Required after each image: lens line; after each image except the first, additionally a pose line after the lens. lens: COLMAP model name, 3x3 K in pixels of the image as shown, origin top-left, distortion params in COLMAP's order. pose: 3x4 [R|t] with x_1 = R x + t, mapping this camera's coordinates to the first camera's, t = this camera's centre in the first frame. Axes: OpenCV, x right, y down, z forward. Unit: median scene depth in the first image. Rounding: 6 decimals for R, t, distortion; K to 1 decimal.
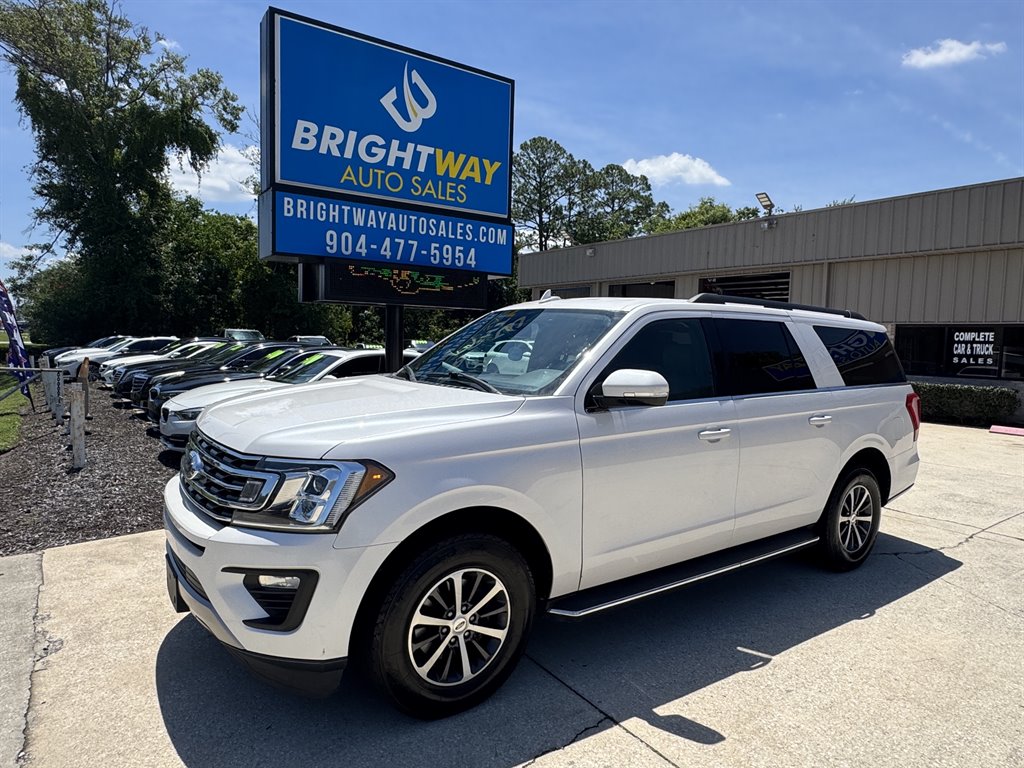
lens RADIAL K [[639.2, 0, 513.0], [0, 639.2, 383.4], [0, 0, 1]] dist [-0.003762, 0.001127]
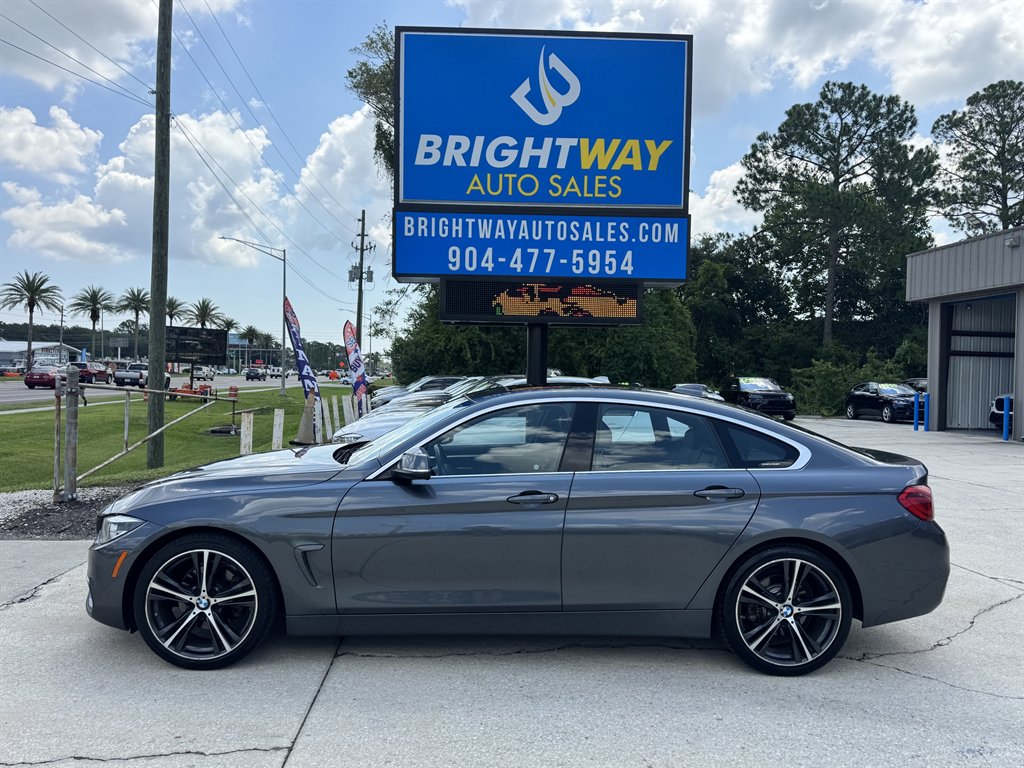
lens RADIAL K [[796.2, 0, 507.3], [0, 796.2, 388.7], [0, 0, 1]] dist [0.124930, -0.174652]
pose [[0.841547, -0.001939, -0.540180, 0.385745], [-0.032621, 0.997986, -0.054403, 0.027858], [0.539198, 0.063404, 0.839789, 0.067149]]
